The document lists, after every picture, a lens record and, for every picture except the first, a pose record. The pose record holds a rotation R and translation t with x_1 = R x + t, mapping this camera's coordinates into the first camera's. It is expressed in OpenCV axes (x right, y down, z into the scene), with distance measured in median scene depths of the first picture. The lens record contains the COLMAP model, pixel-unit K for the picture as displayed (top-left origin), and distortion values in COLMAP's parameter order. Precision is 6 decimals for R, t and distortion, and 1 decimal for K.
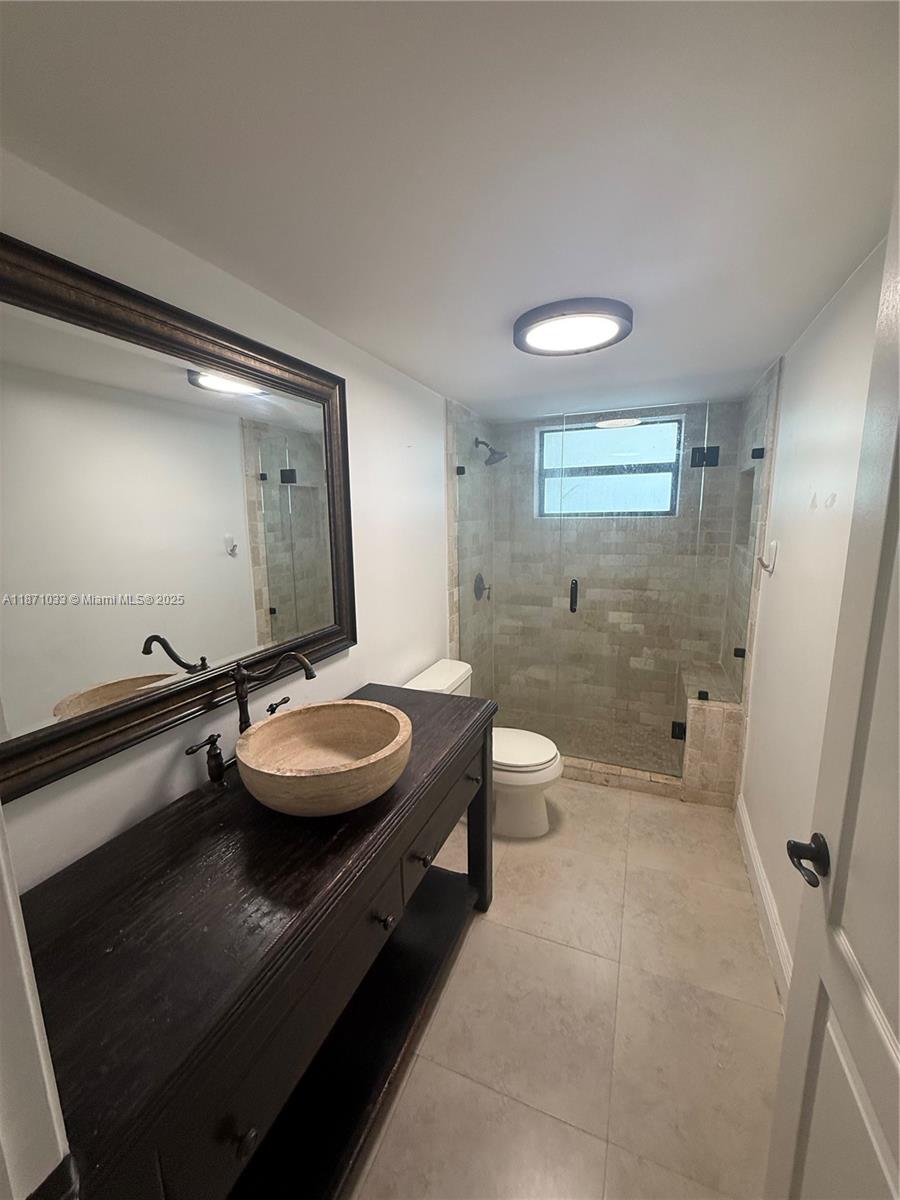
lens RADIAL K [[482.9, 0, 448.0], [0, 482.9, 603.8], [0, 0, 1]] dist [-0.001791, -0.000086]
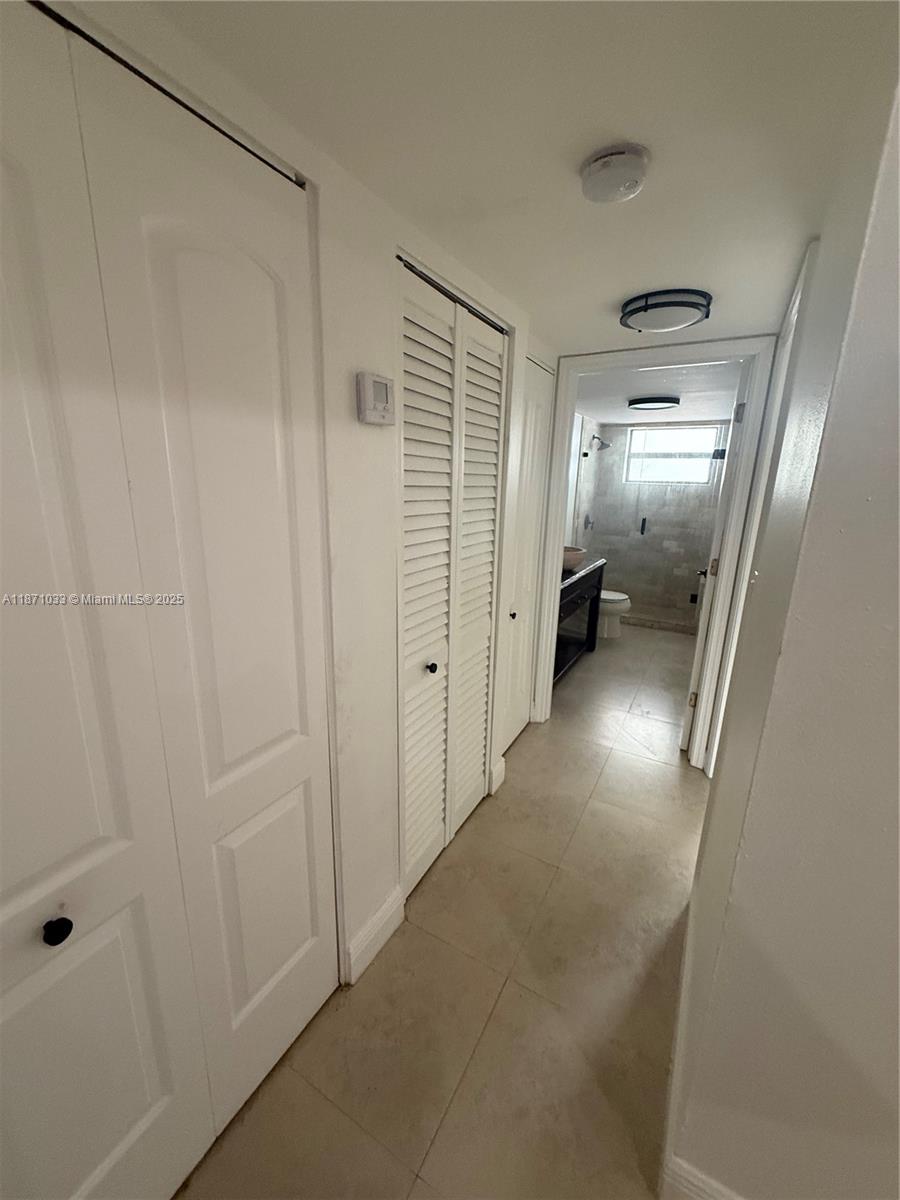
lens RADIAL K [[482.9, 0, 450.9], [0, 482.9, 596.9], [0, 0, 1]] dist [-0.001791, -0.000086]
pose [[0.991040, 0.070252, -0.113594, -0.201639], [-0.062901, 0.995765, 0.067051, 0.147309], [0.117823, -0.059305, 0.991262, -0.782957]]
